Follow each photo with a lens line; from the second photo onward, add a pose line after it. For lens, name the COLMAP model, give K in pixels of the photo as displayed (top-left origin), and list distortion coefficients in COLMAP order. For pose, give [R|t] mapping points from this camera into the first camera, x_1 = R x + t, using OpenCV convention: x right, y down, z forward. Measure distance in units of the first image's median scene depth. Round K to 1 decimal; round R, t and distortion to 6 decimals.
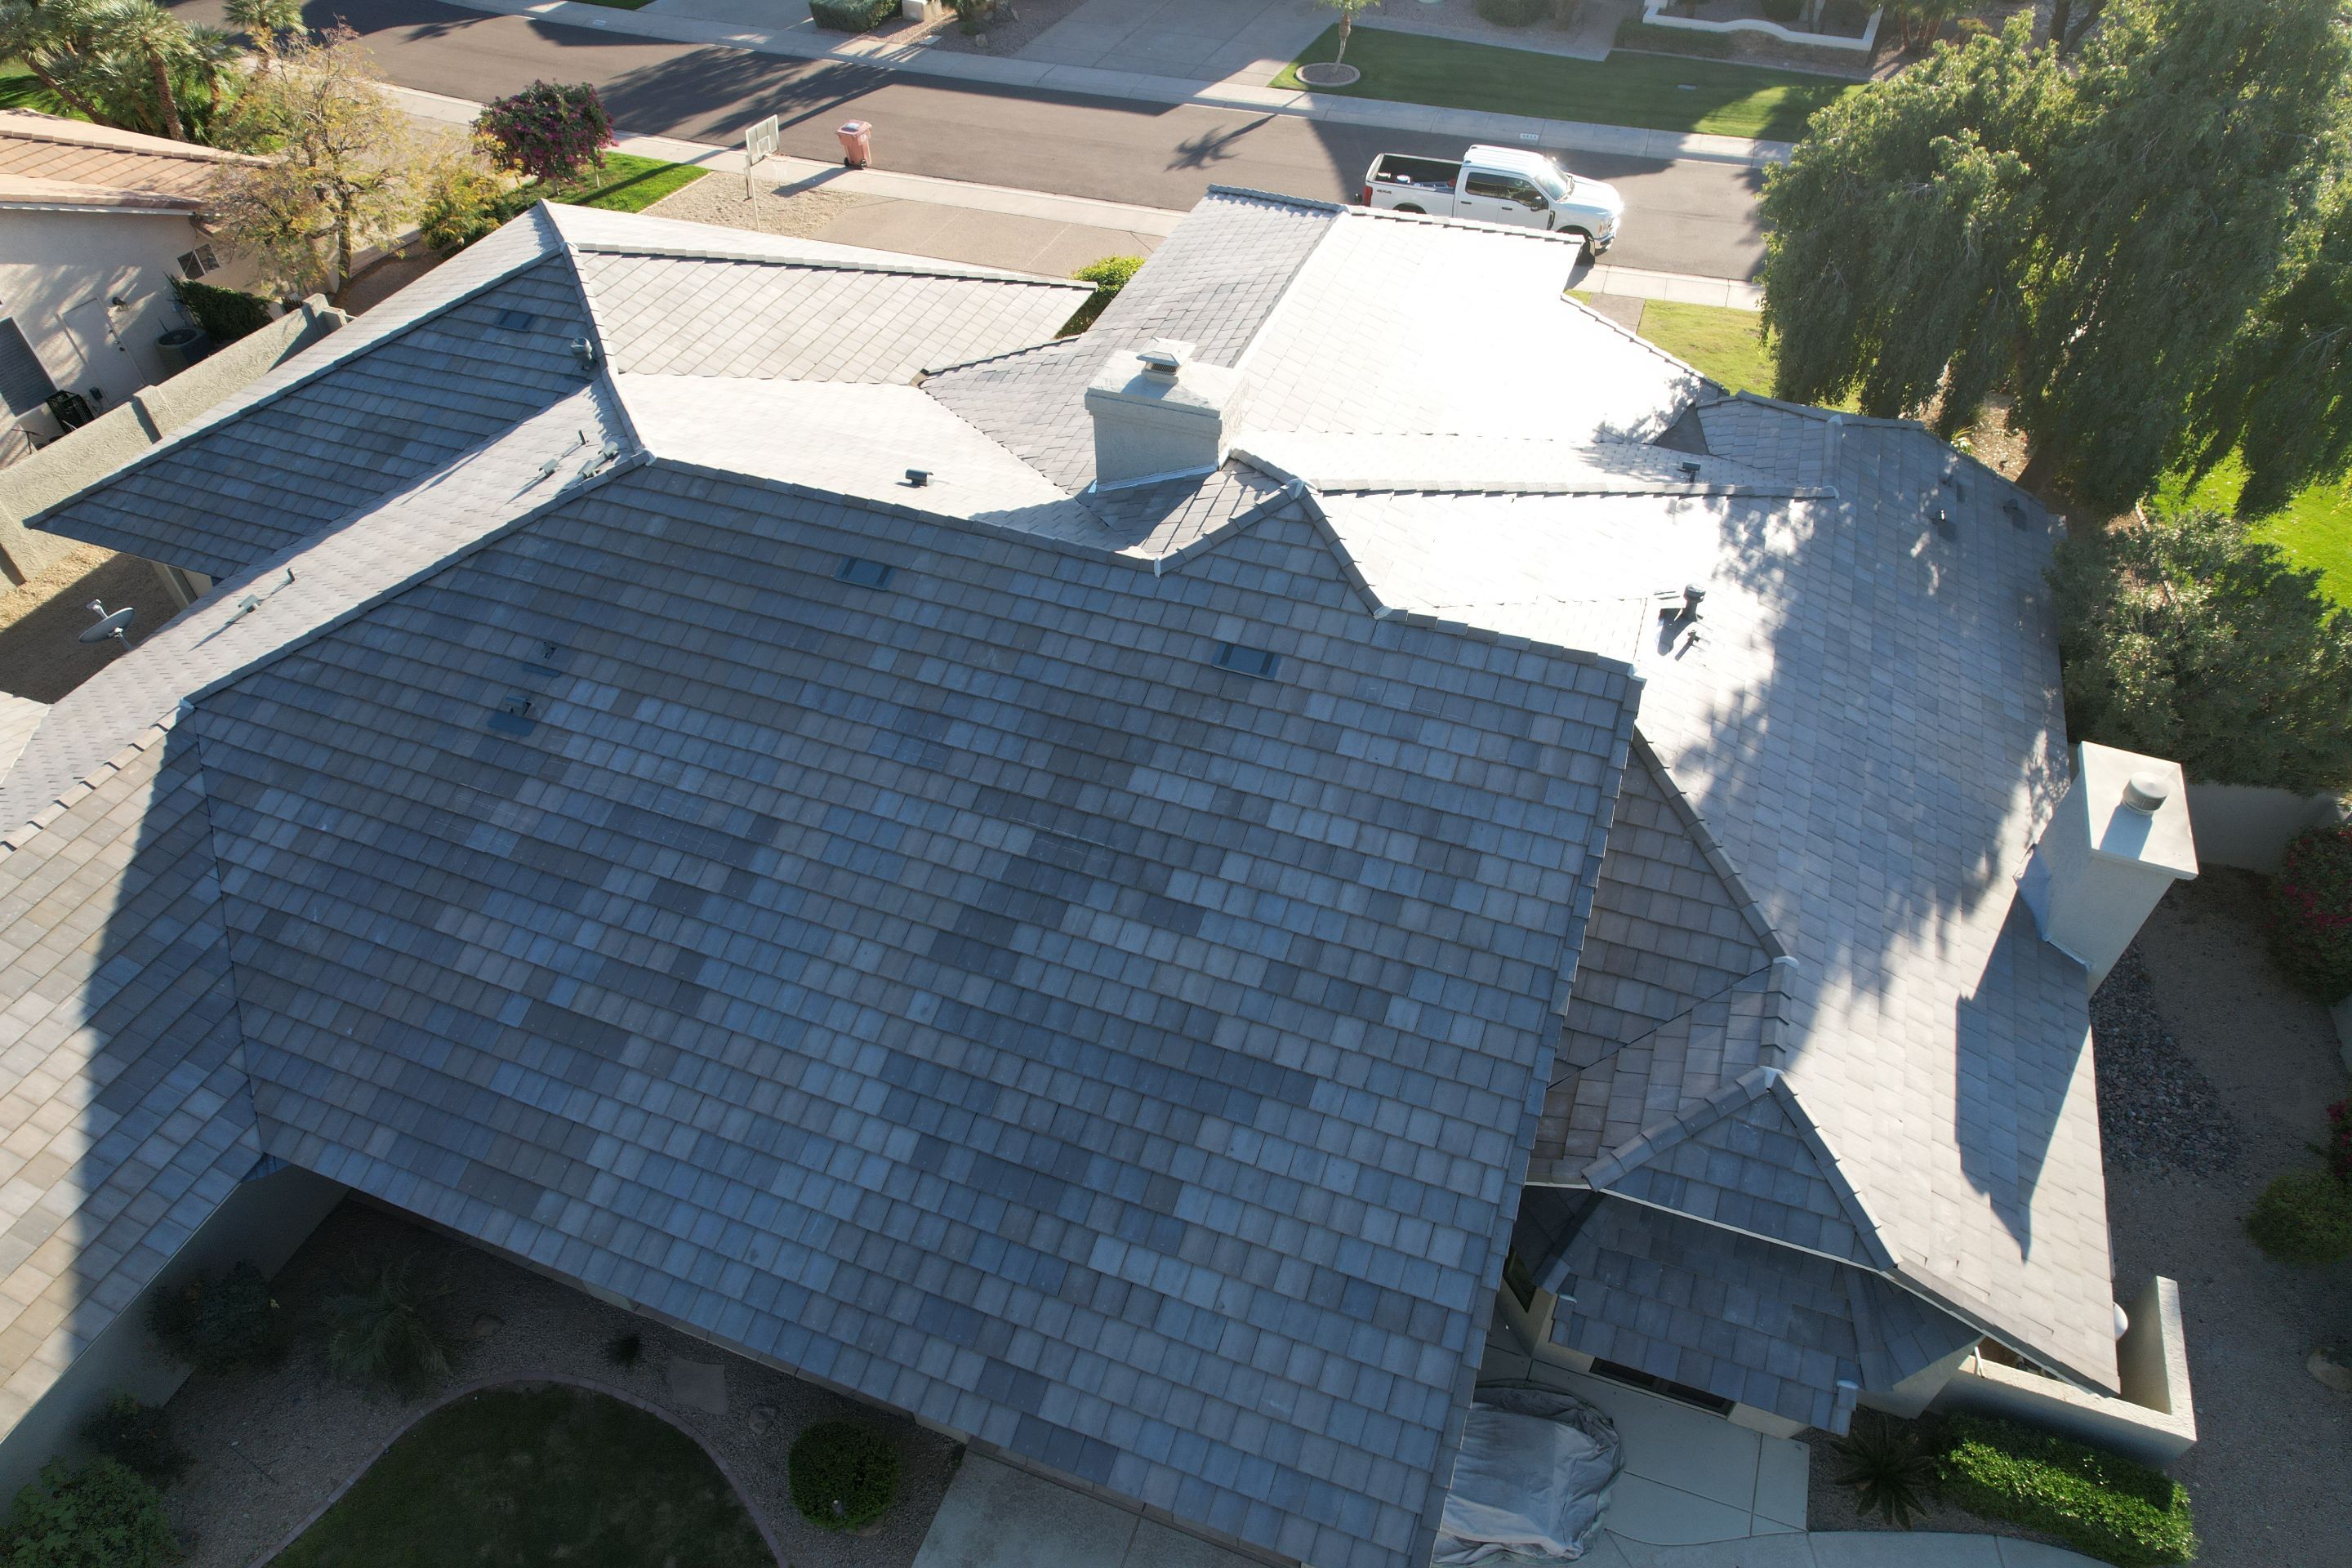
lens RADIAL K [[1502.6, 0, 1165.7], [0, 1502.6, 799.1], [0, 0, 1]] dist [-0.079586, 0.070753]
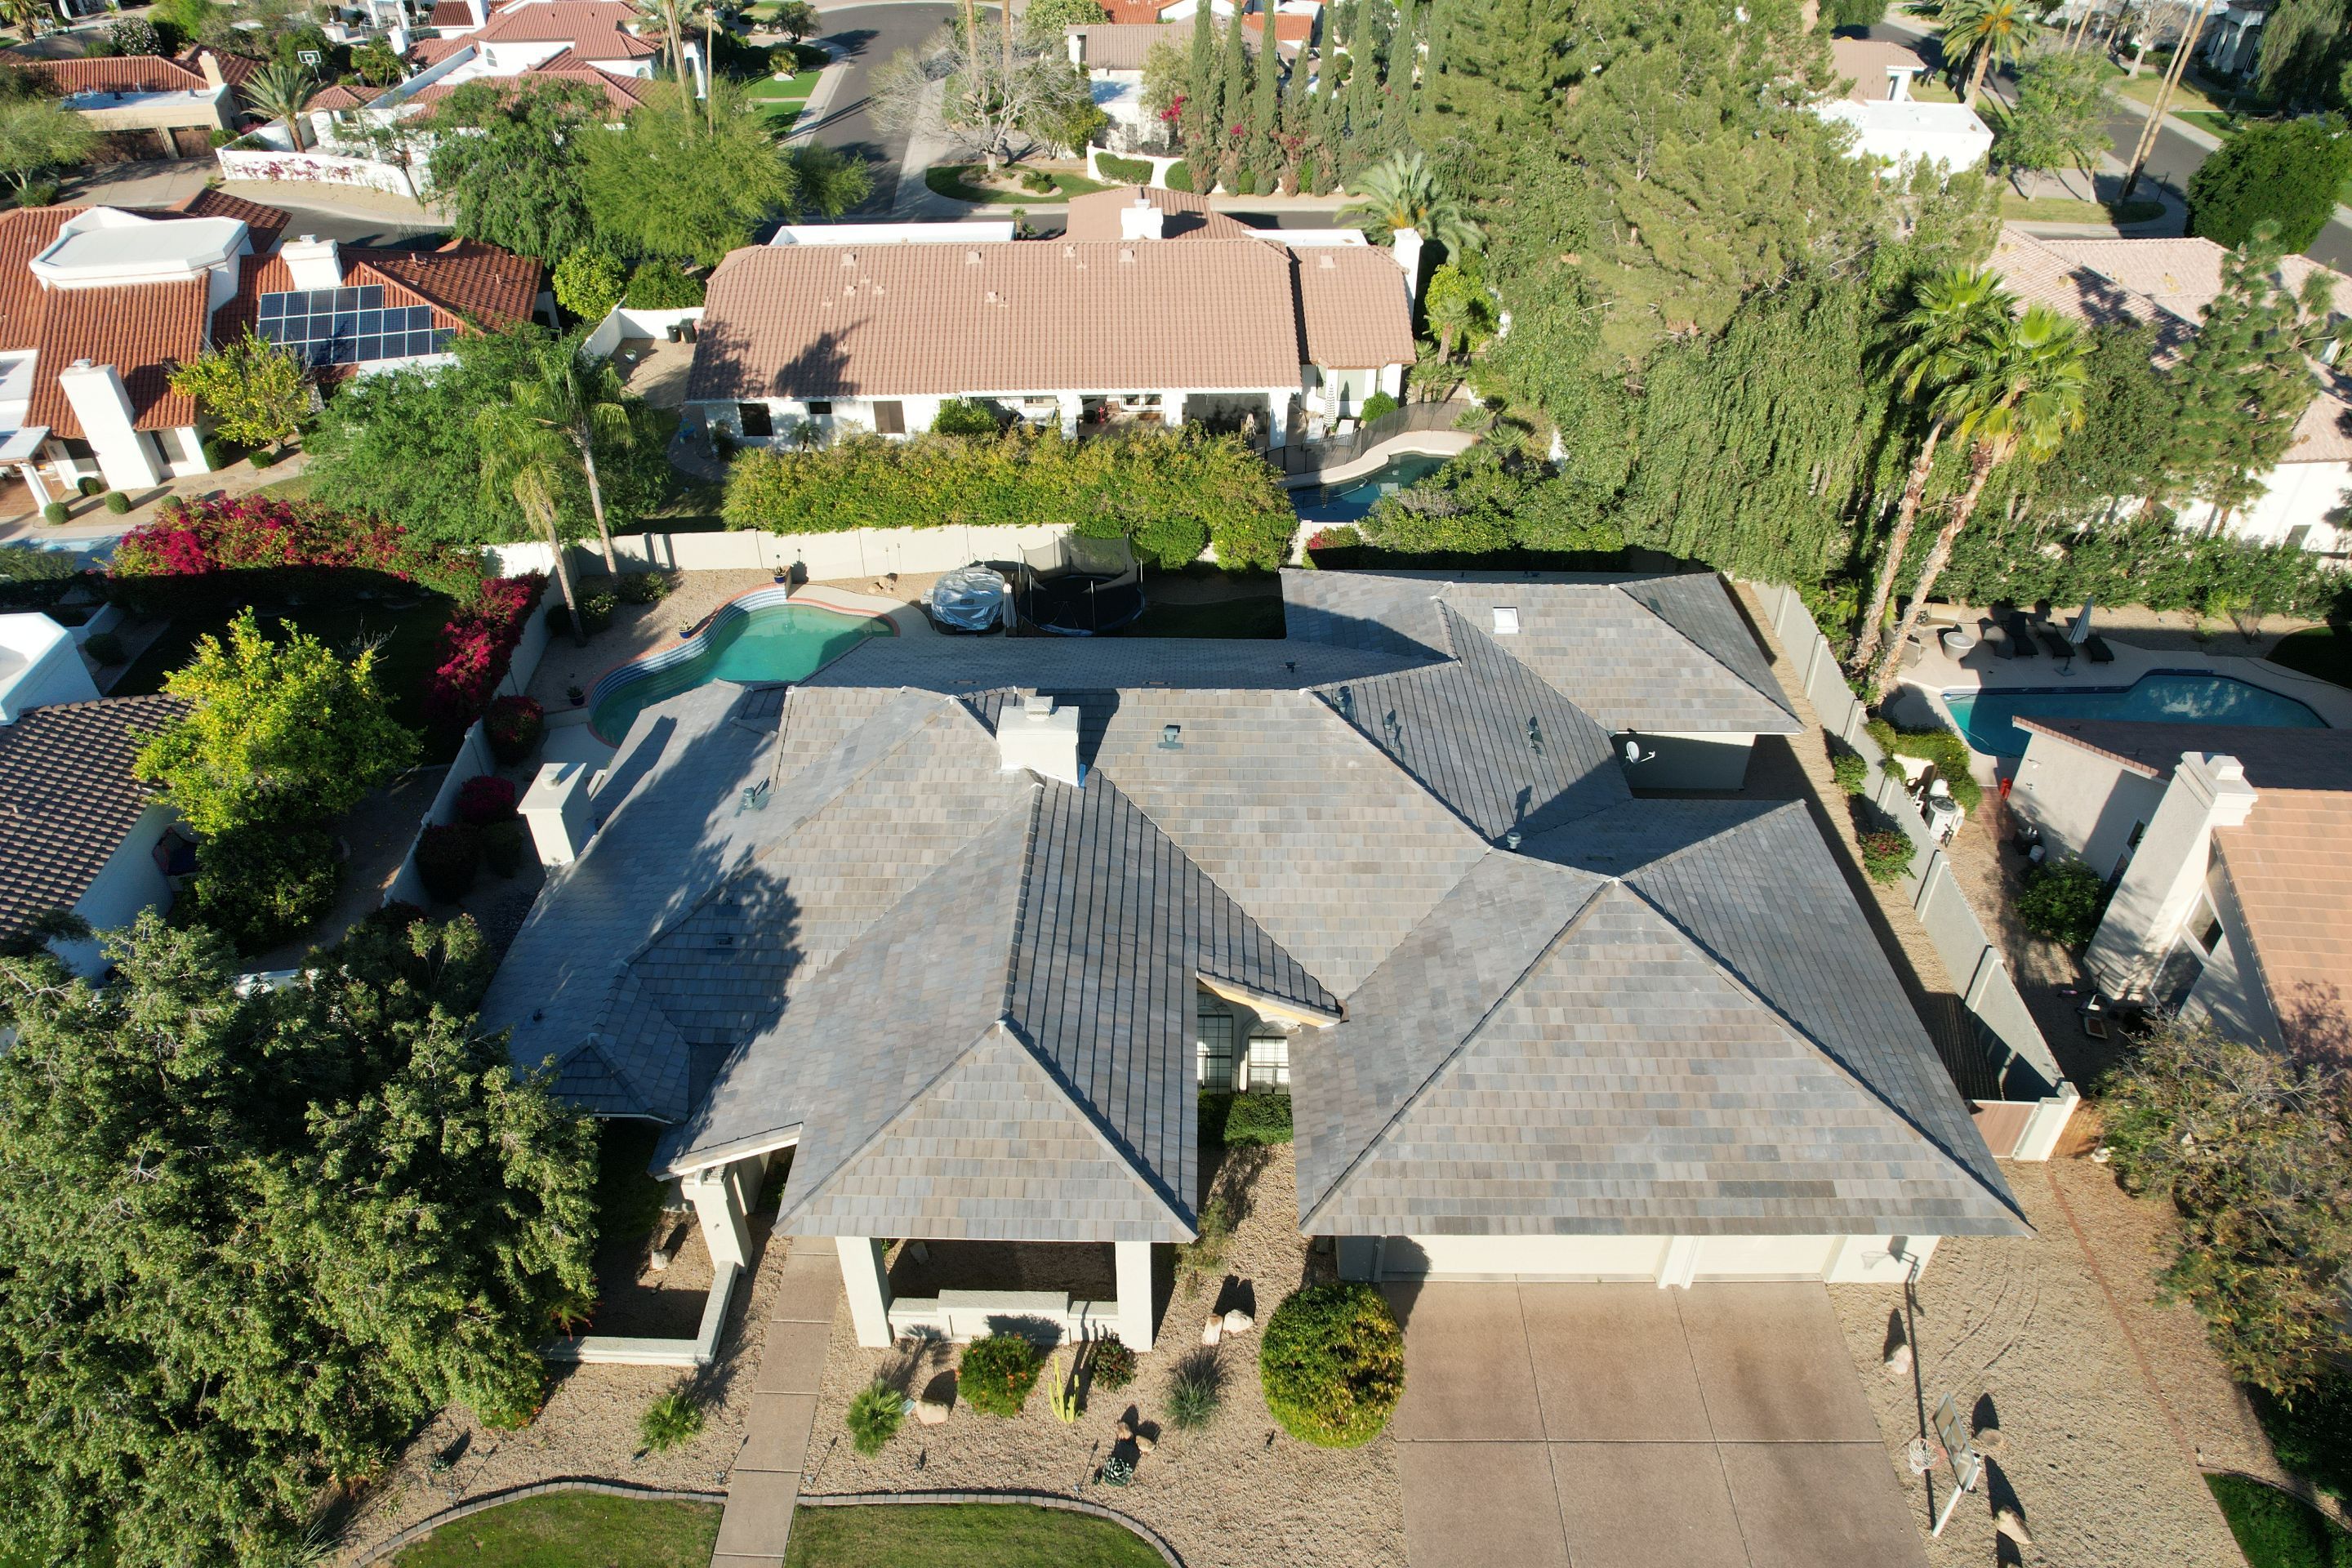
lens RADIAL K [[1502.6, 0, 1166.2], [0, 1502.6, 790.7], [0, 0, 1]] dist [-0.079586, 0.070753]
pose [[-0.942508, 0.210896, -0.259233, 0.373780], [-0.220985, 0.188587, 0.956870, -2.212050], [0.250688, 0.959144, -0.131140, 1.481271]]
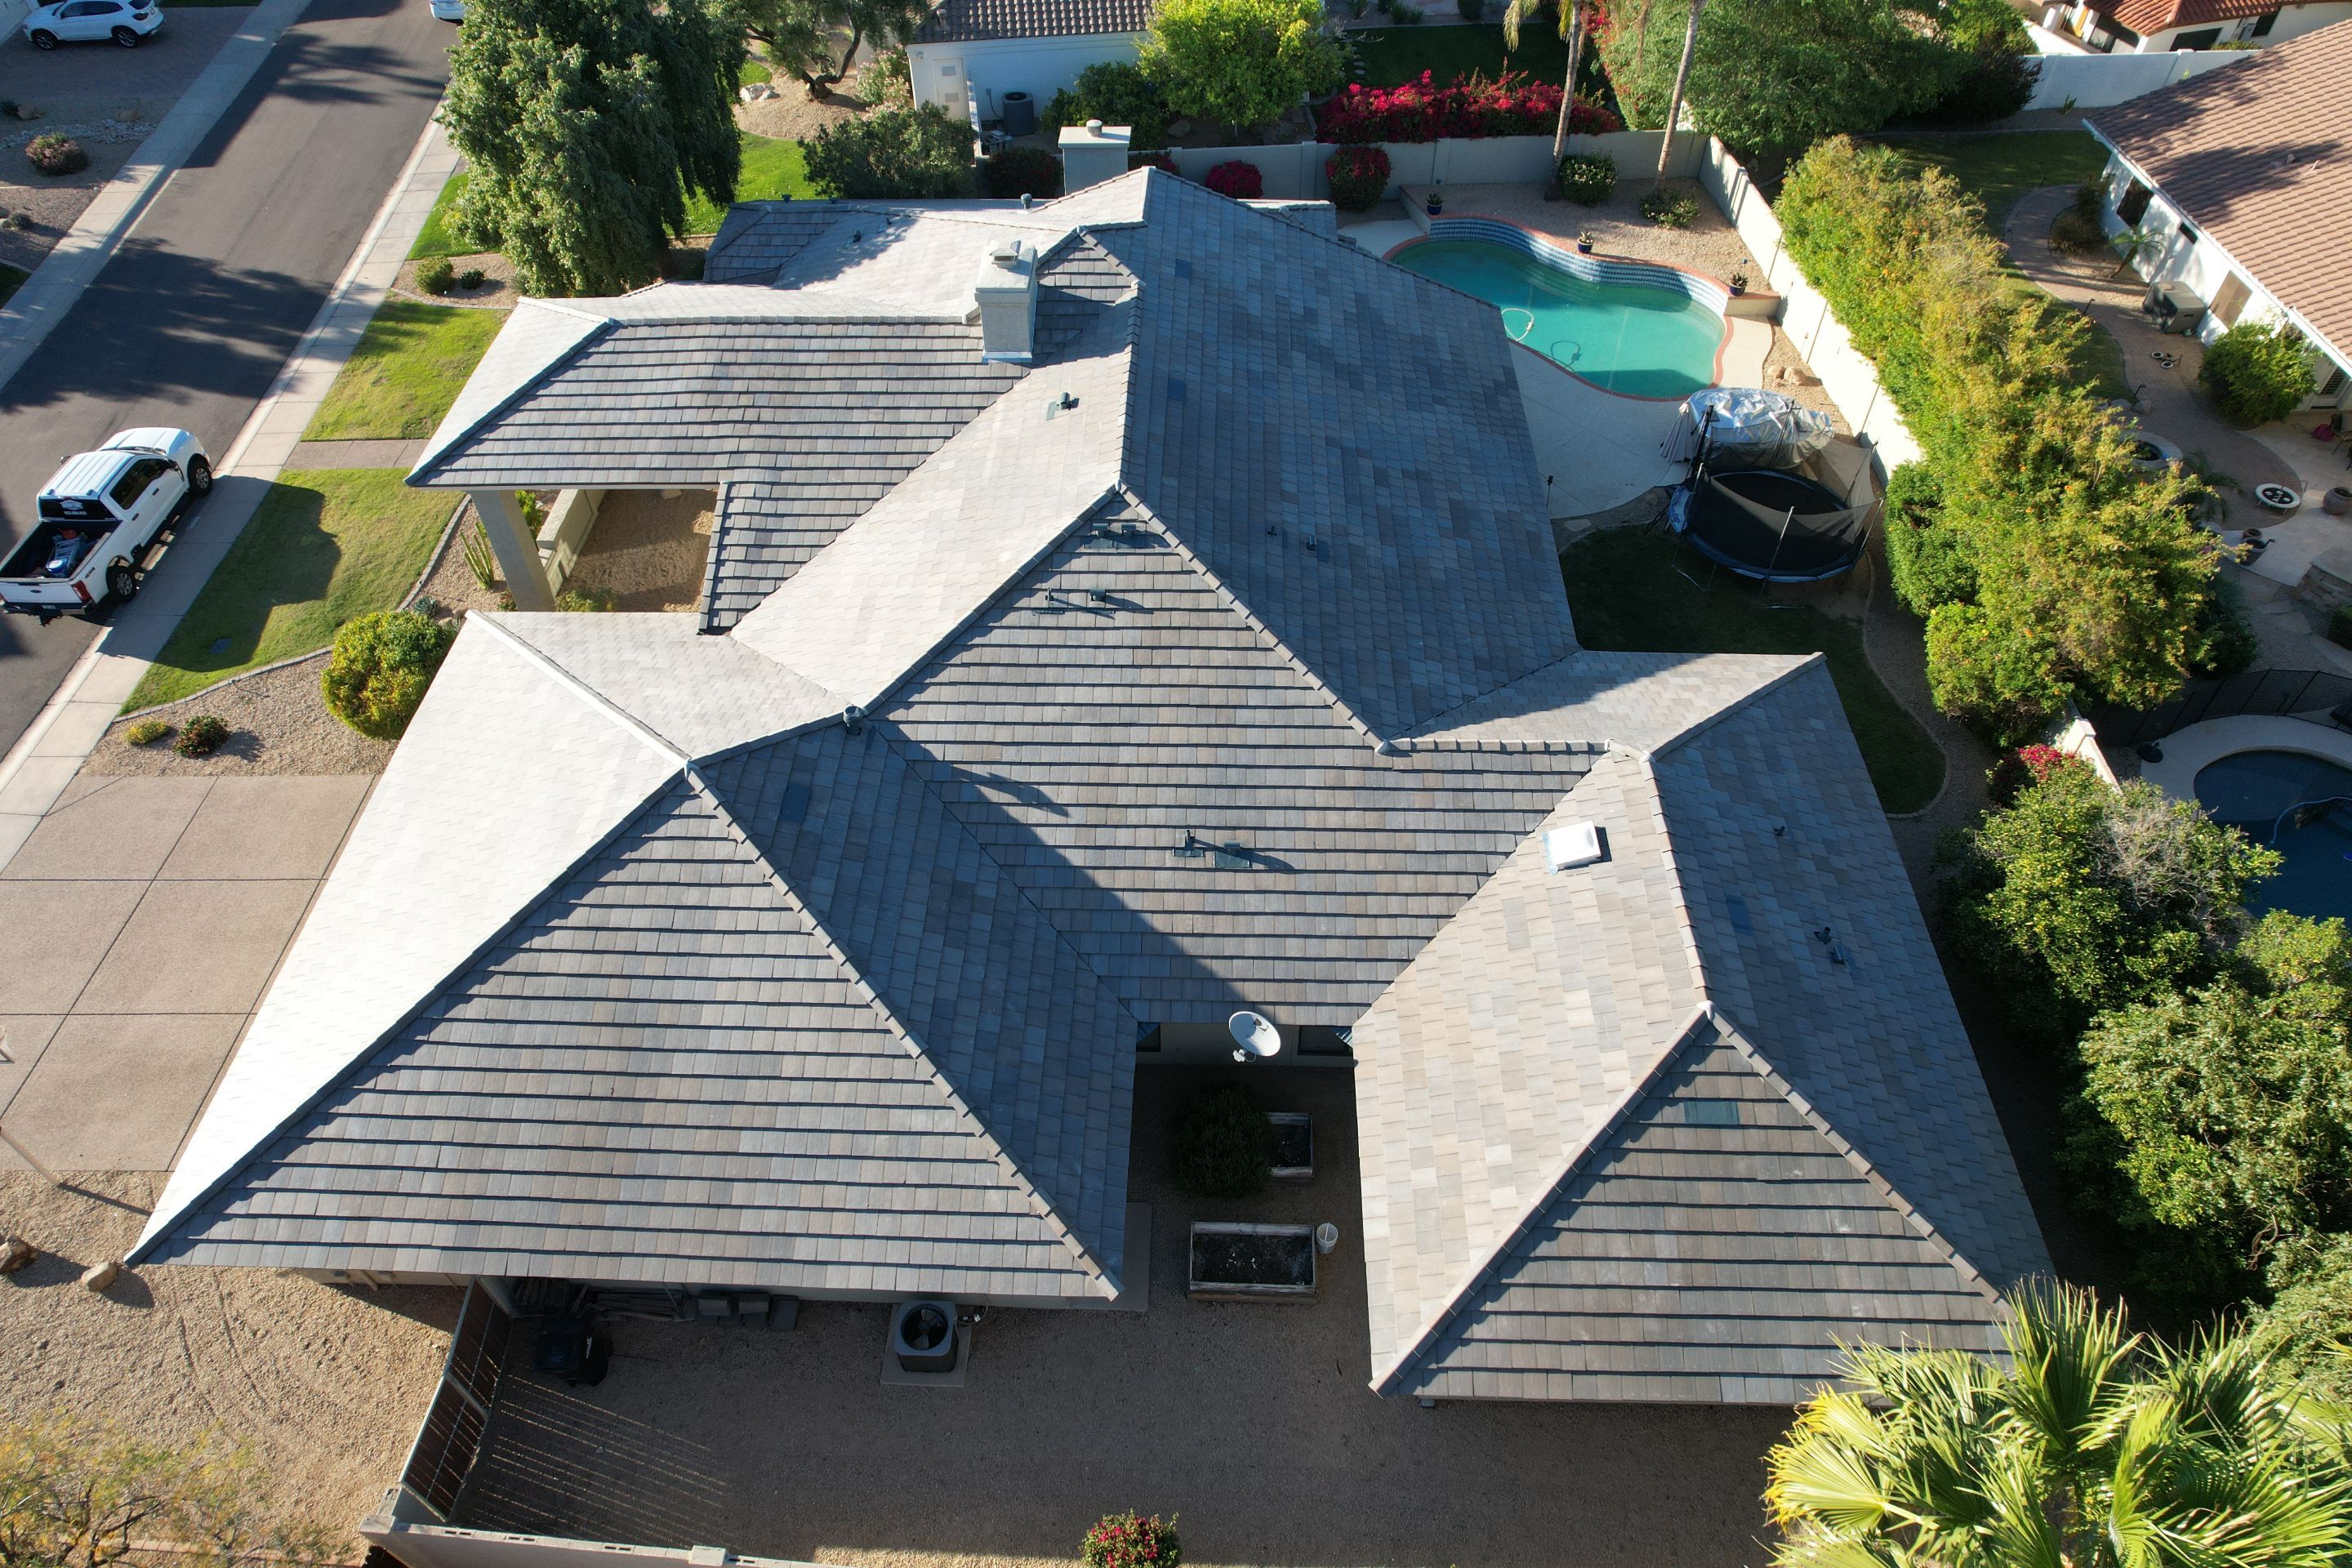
lens RADIAL K [[1502.6, 0, 1165.9], [0, 1502.6, 793.6], [0, 0, 1]] dist [-0.079586, 0.070753]
pose [[-0.321413, -0.686076, 0.652681, -1.618601], [0.676000, 0.316423, 0.665508, -1.142810], [-0.663113, 0.655115, 0.362085, 0.738224]]
